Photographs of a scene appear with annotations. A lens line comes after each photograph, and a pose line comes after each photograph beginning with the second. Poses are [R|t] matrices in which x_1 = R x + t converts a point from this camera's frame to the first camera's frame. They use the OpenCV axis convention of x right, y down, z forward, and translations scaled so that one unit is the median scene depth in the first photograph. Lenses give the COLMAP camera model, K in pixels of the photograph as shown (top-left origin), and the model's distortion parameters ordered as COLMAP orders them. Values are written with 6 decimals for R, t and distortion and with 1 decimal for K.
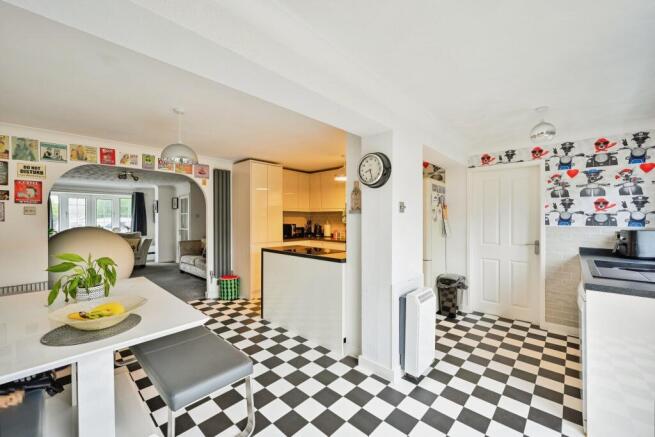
lens RADIAL K [[263.9, 0, 329.1], [0, 263.9, 218.8], [0, 0, 1]] dist [0.019498, 0.000206]
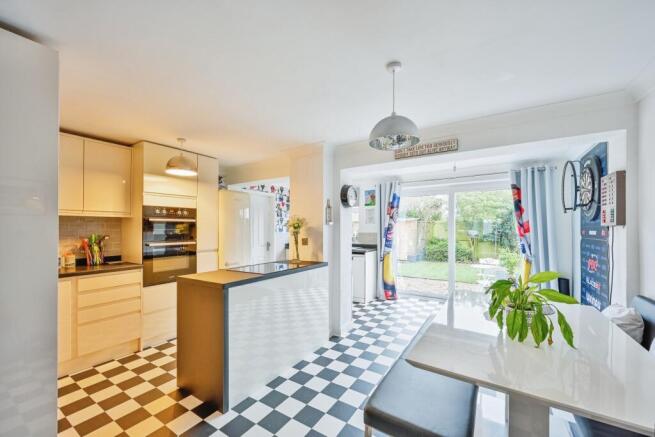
lens RADIAL K [[263.9, 0, 329.9], [0, 263.9, 224.5], [0, 0, 1]] dist [0.019498, 0.000206]
pose [[-0.178328, 0.008147, 0.983937, -0.573572], [-0.002019, 0.999961, -0.008645, -0.007276], [-0.983969, -0.003528, -0.178305, 0.592746]]
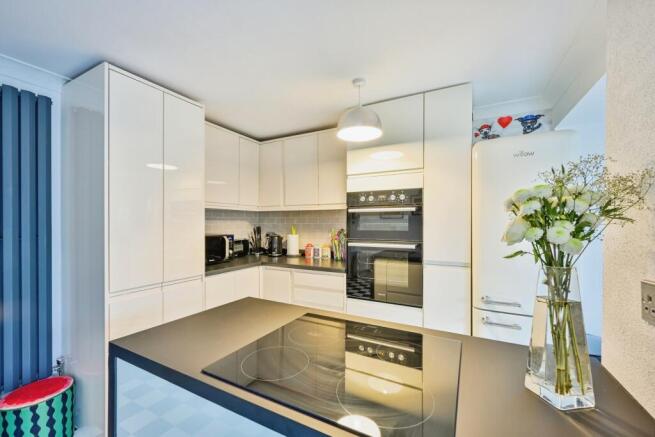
lens RADIAL K [[263.9, 0, 330.0], [0, 263.9, 221.6], [0, 0, 1]] dist [0.019498, 0.000206]
pose [[0.966307, -0.002517, 0.257379, -0.077406], [0.002909, 0.999995, -0.001141, -0.003298], [-0.257375, 0.001852, 0.966310, 0.464288]]
